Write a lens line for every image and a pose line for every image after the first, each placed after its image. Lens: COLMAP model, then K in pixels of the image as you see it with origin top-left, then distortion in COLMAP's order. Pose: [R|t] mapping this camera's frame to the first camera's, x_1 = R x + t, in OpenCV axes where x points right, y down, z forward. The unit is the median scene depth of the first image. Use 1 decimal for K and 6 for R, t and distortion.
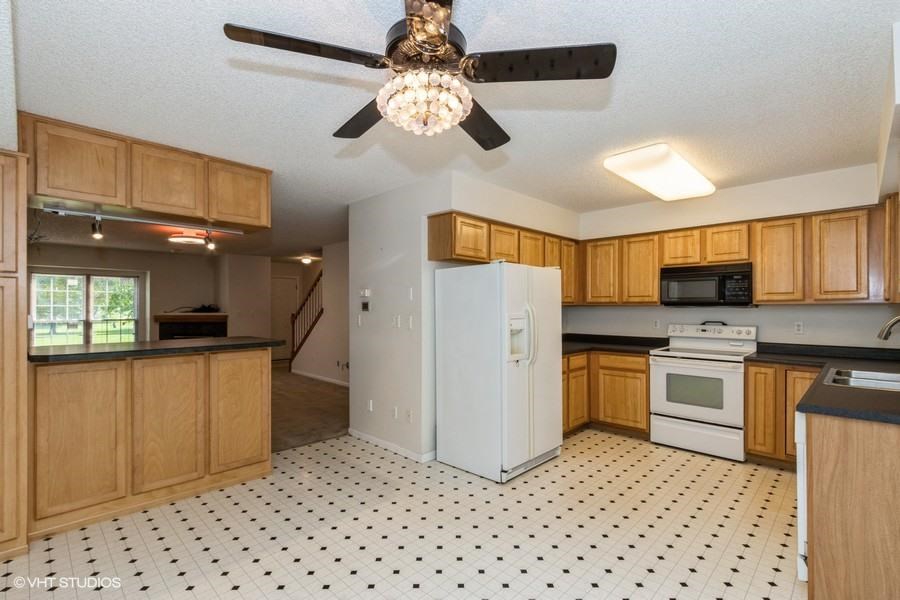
lens RADIAL K [[423.4, 0, 440.6], [0, 423.4, 305.4], [0, 0, 1]] dist [0.014910, -0.003865]
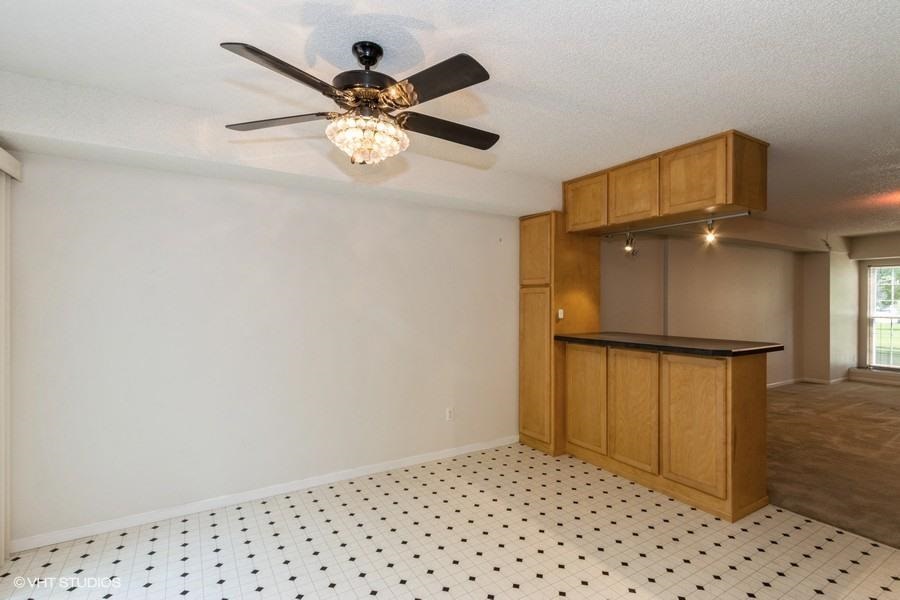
lens RADIAL K [[423.4, 0, 454.8], [0, 423.4, 304.0], [0, 0, 1]] dist [0.014910, -0.003865]
pose [[-0.219643, 0.004640, -0.975569, 0.407214], [0.008063, 0.999963, 0.002940, -0.005253], [0.975547, -0.007220, -0.219672, 0.589414]]
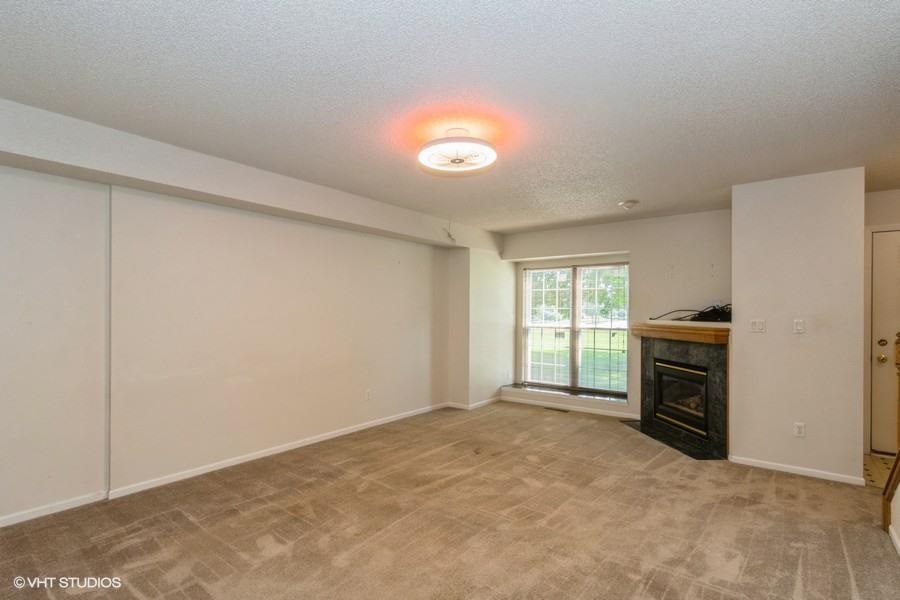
lens RADIAL K [[438.5, 0, 443.8], [0, 438.5, 316.3], [0, 0, 1]] dist [-0.002165, -0.001577]
pose [[0.147662, 0.011478, -0.988971, -0.214317], [0.003183, 0.999922, 0.012080, 0.010034], [0.989033, -0.004931, 0.147614, 1.423166]]
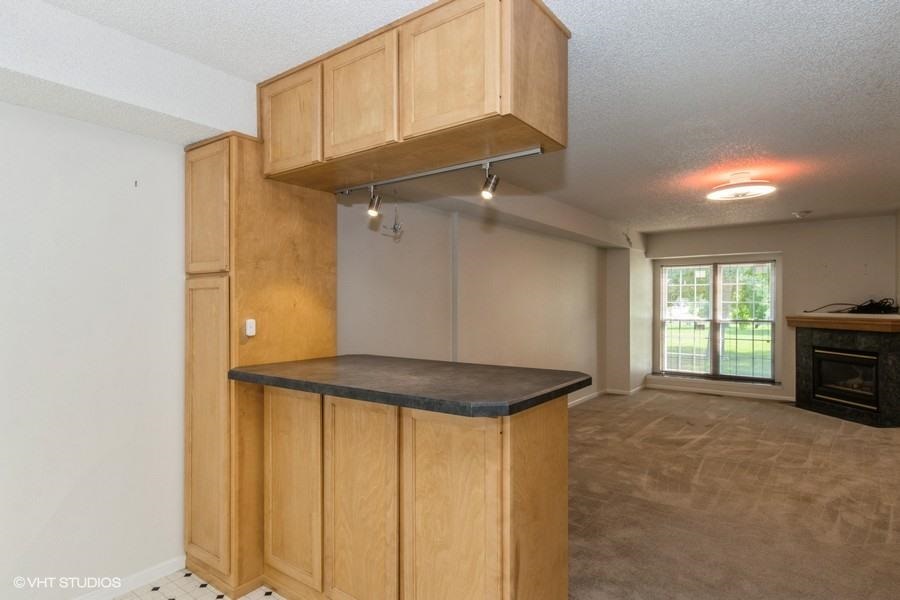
lens RADIAL K [[491.0, 0, 446.6], [0, 491.0, 308.2], [0, 0, 1]] dist [0.013939, -0.010931]
pose [[0.156420, 0.007581, -0.987662, 0.041032], [0.010313, 0.999903, 0.009308, -0.004214], [0.987637, -0.011642, 0.156327, 0.754913]]
